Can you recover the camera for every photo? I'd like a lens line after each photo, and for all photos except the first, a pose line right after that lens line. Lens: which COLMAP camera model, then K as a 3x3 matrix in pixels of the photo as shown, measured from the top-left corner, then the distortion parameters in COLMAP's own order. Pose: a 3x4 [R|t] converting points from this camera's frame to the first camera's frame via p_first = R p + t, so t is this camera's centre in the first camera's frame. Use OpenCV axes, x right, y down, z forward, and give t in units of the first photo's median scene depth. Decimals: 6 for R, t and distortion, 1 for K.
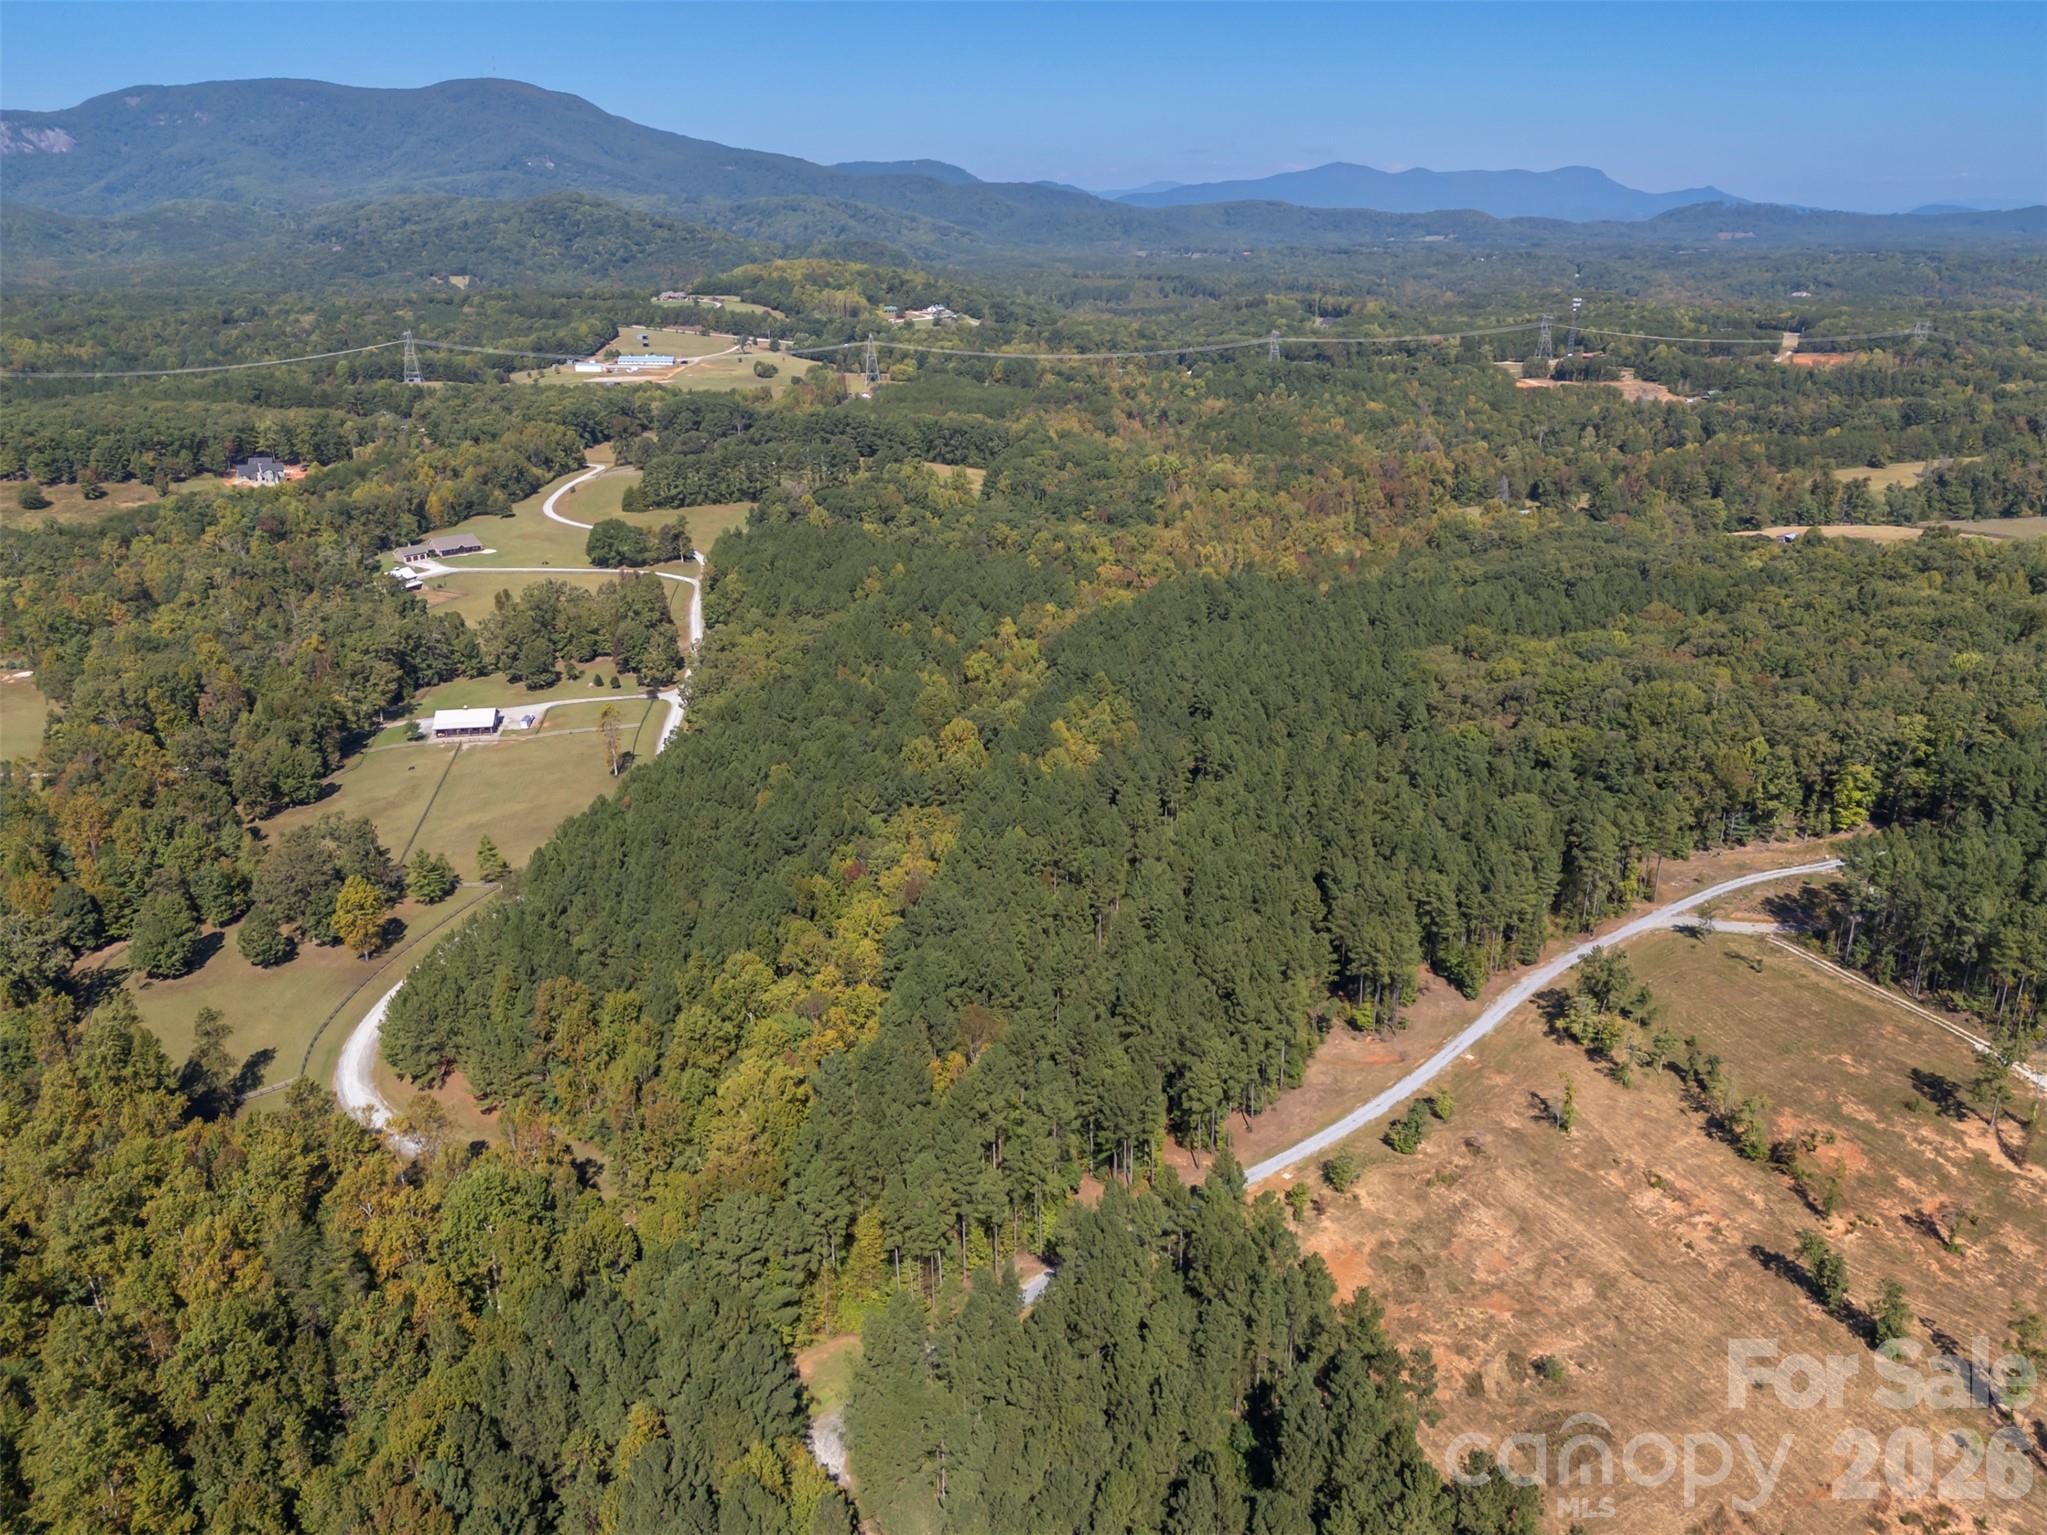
lens RADIAL K [[1493.9, 0, 1022.3], [0, 1493.9, 760.7], [0, 0, 1]] dist [0.085497, -0.053194]
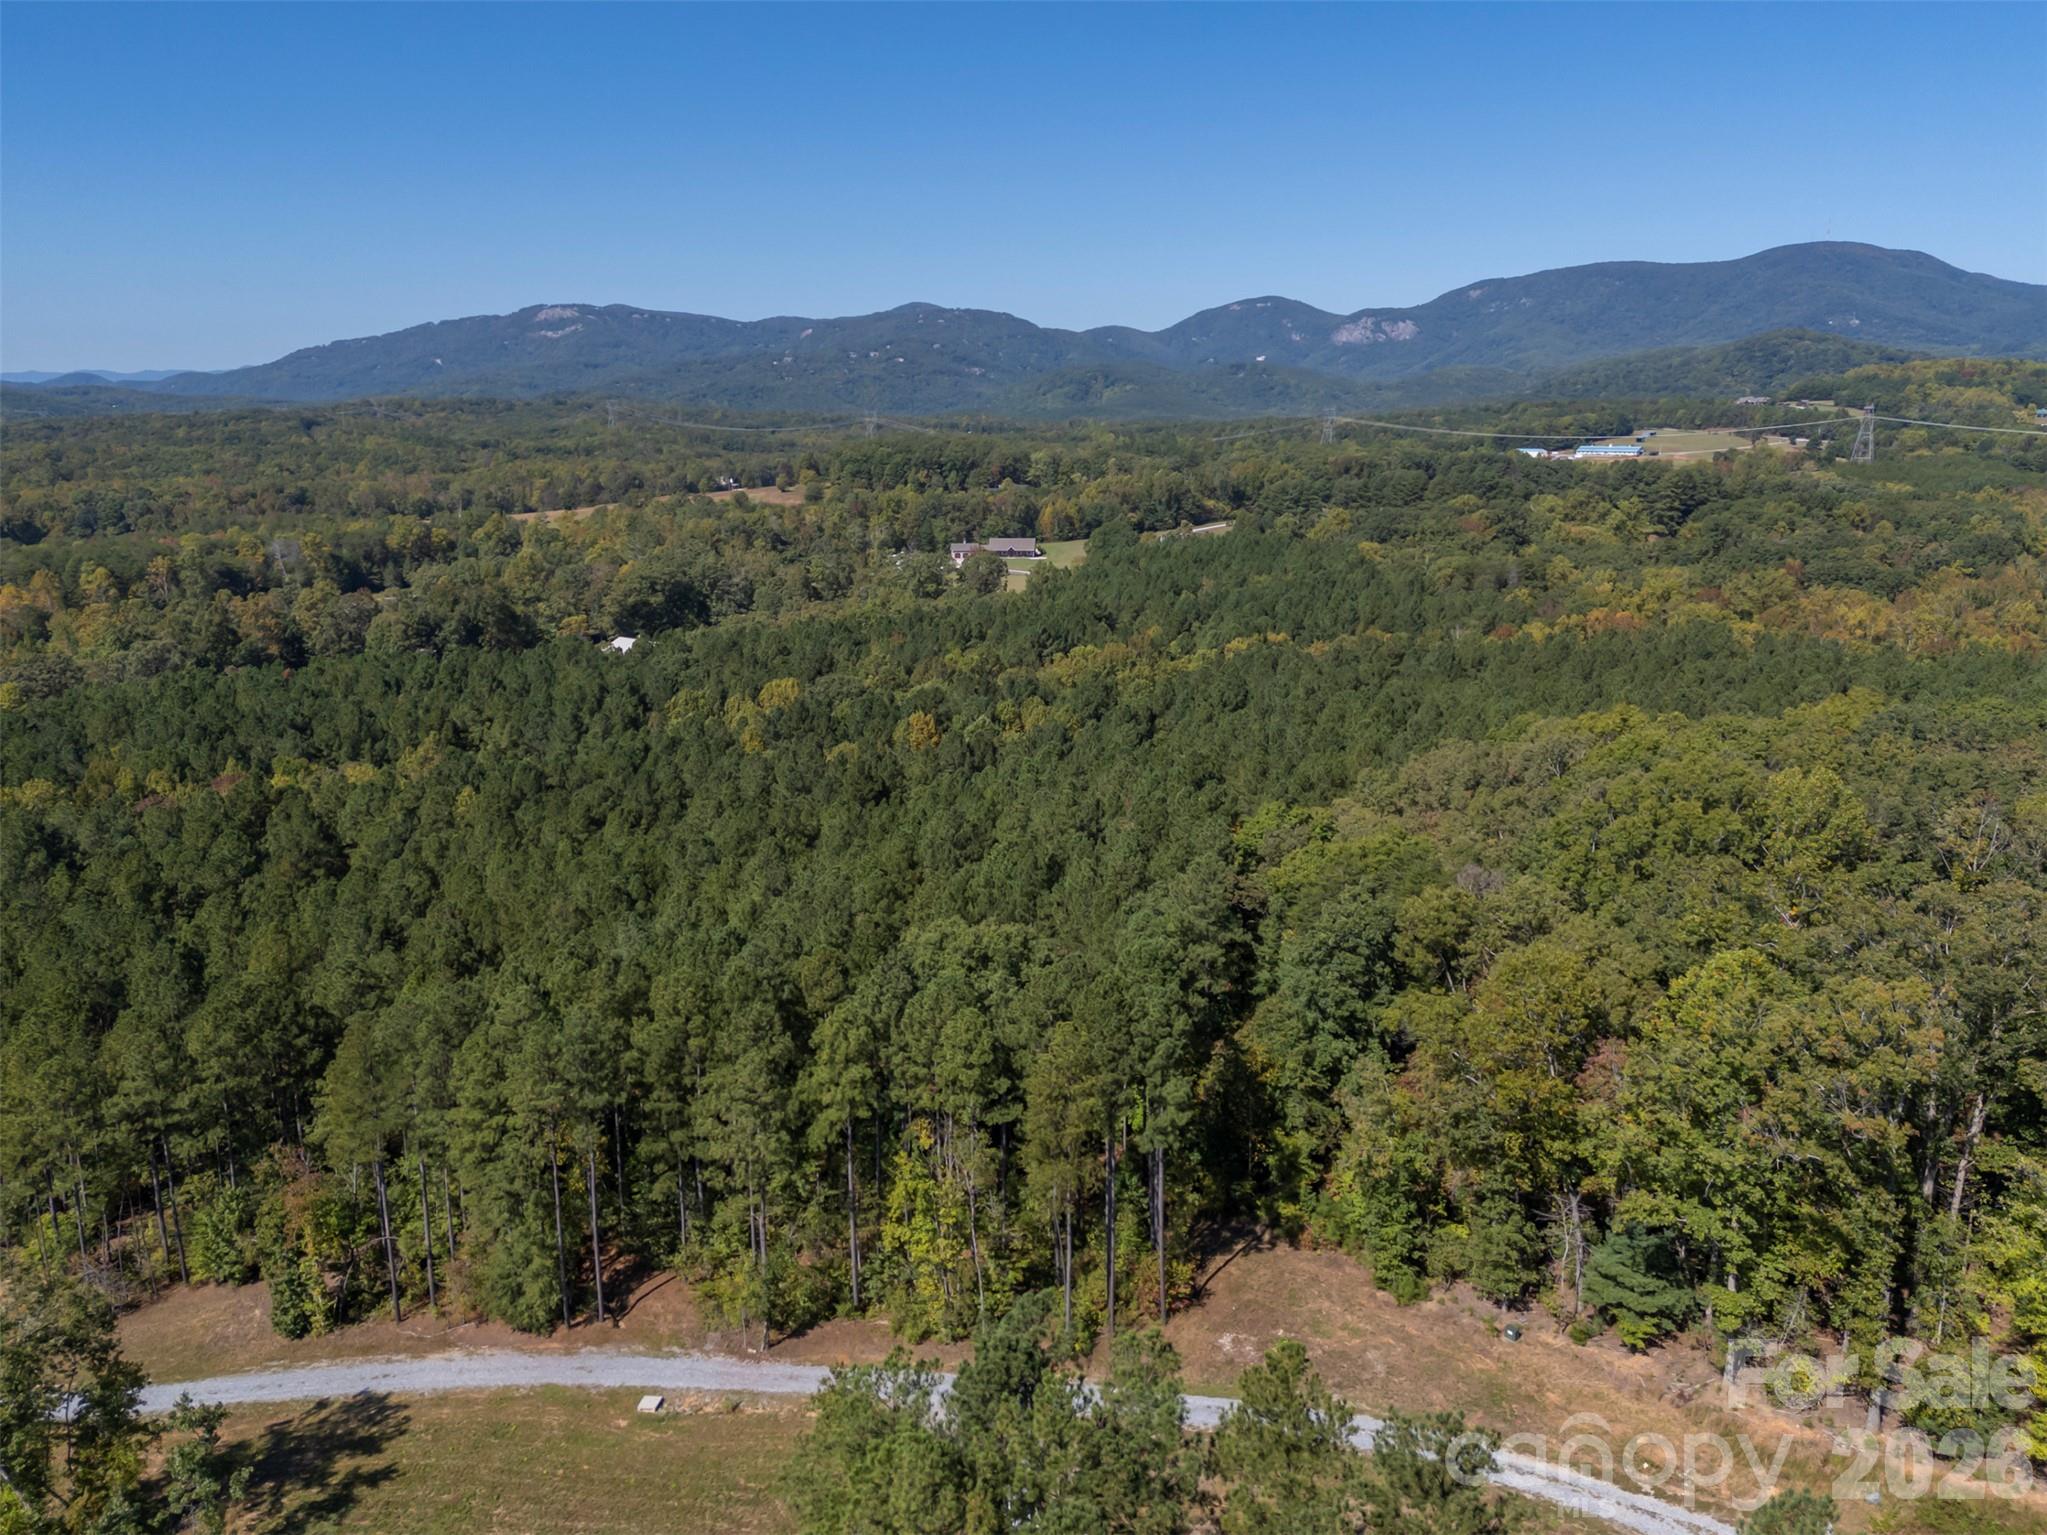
lens RADIAL K [[1490.1, 0, 1023.5], [0, 1490.1, 767.5], [0, 0, 1]] dist [0.091492, -0.059708]
pose [[0.692717, 0.168653, -0.701213, 0.074788], [-0.243433, 0.969891, -0.007210, -0.001826], [0.678884, 0.175693, 0.712915, 0.094662]]
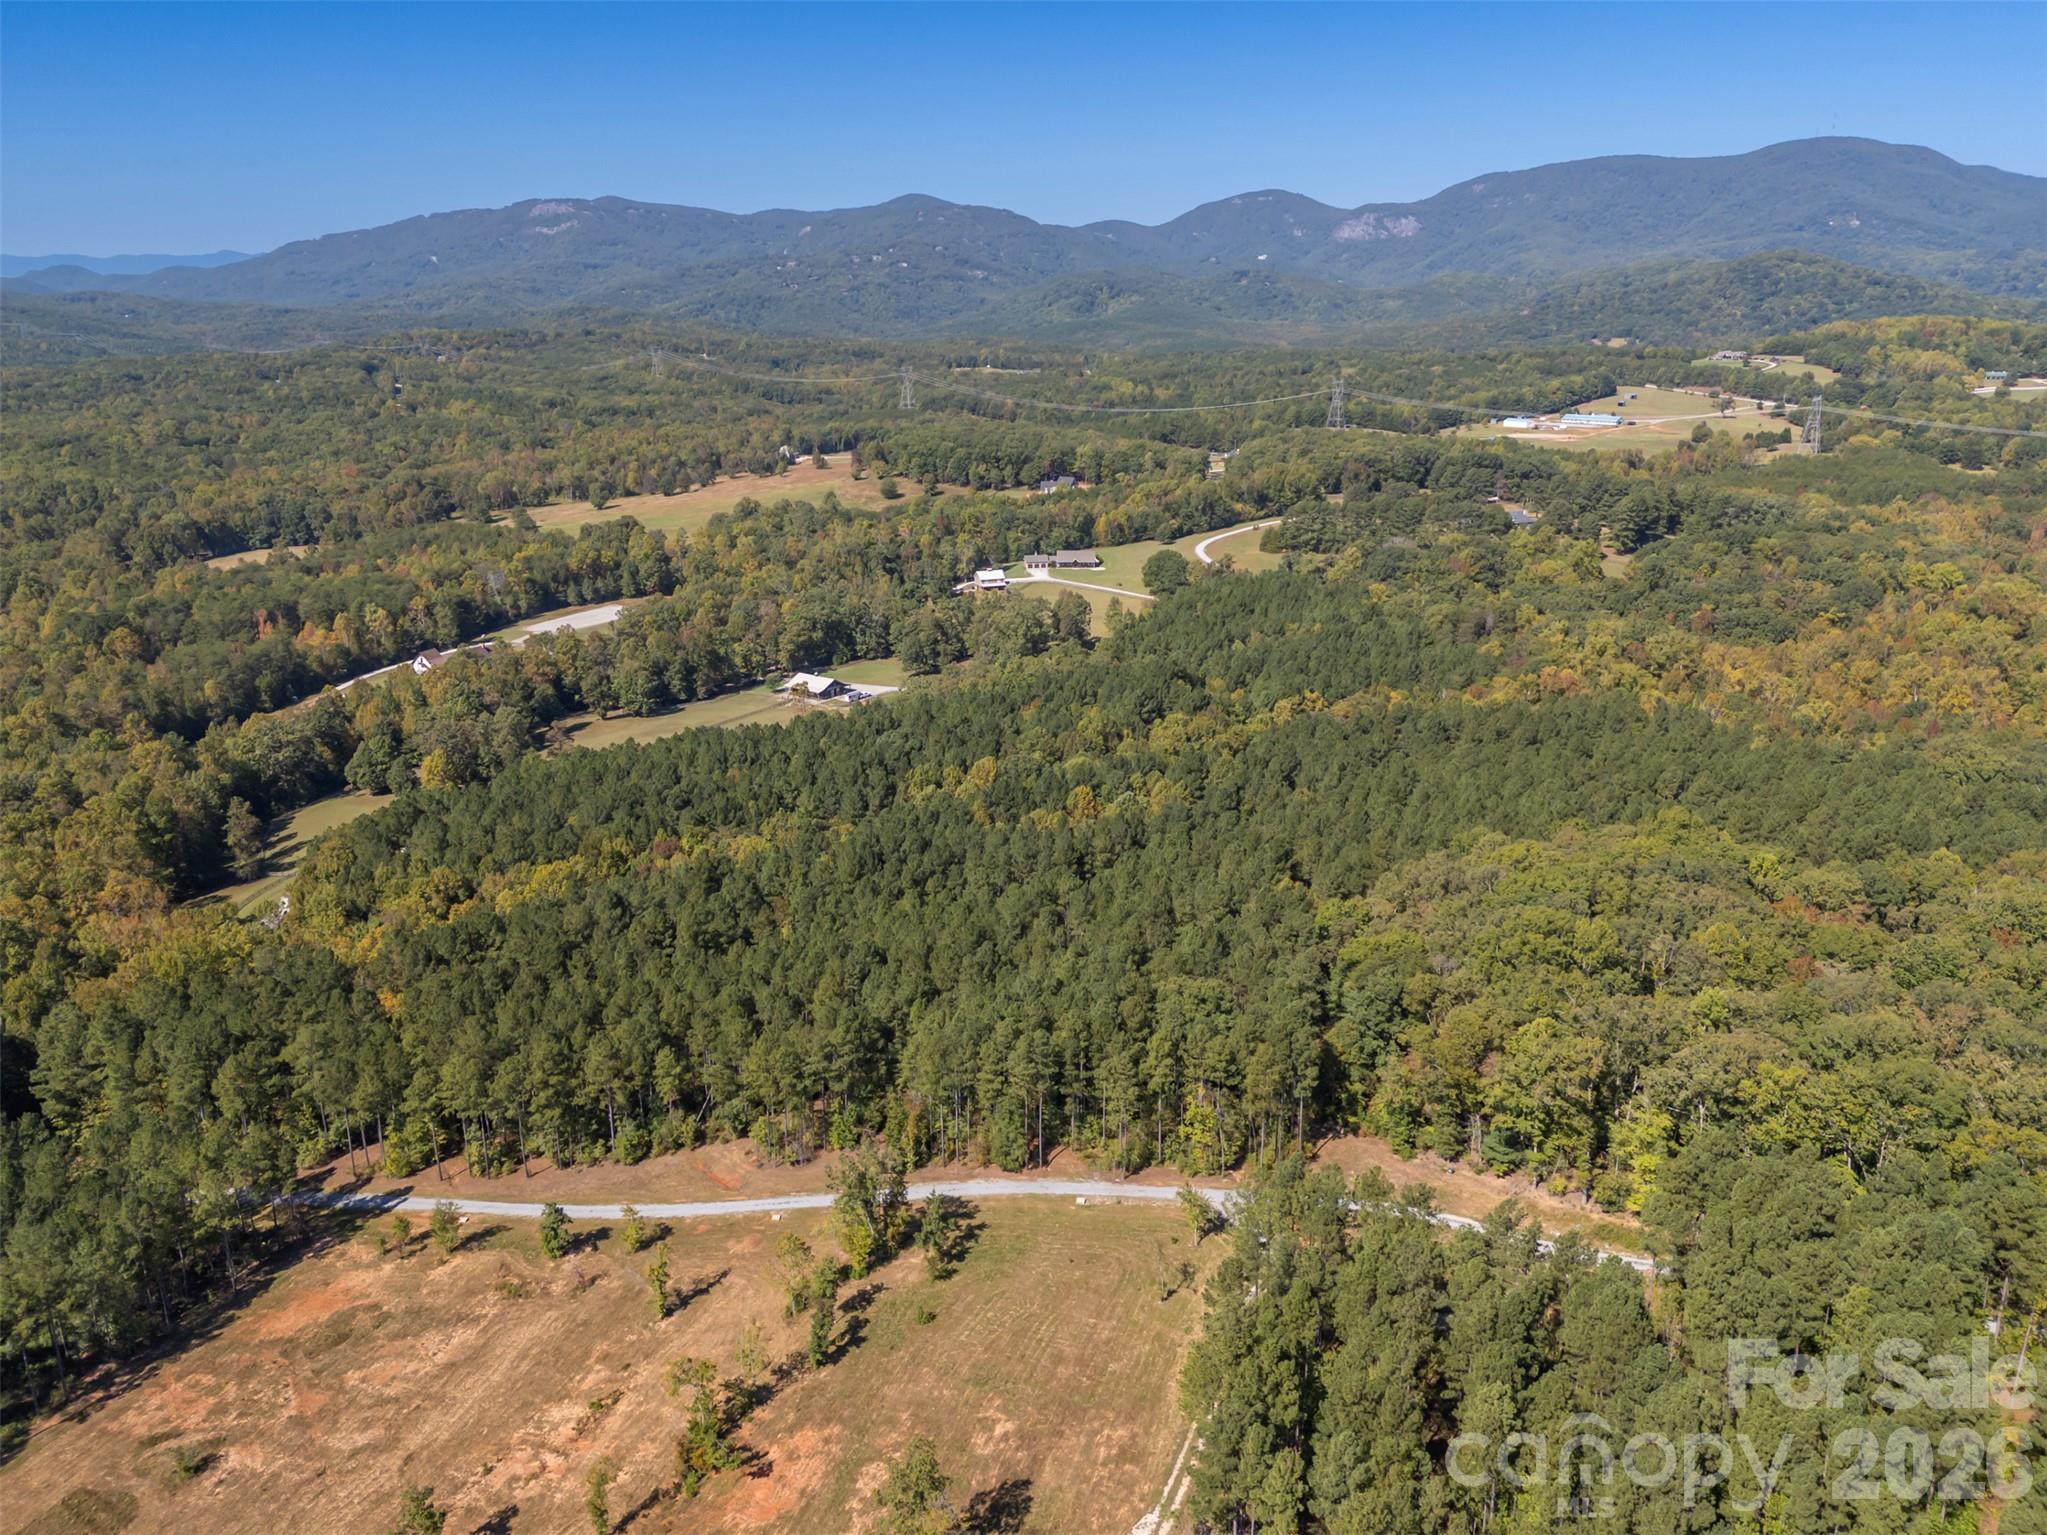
lens RADIAL K [[1493.9, 0, 1022.3], [0, 1493.9, 760.7], [0, 0, 1]] dist [0.085497, -0.053194]
pose [[0.695596, 0.213559, -0.685959, 0.096433], [-0.241329, 0.968775, 0.056888, -0.013279], [0.676688, 0.125970, 0.725413, 0.049673]]
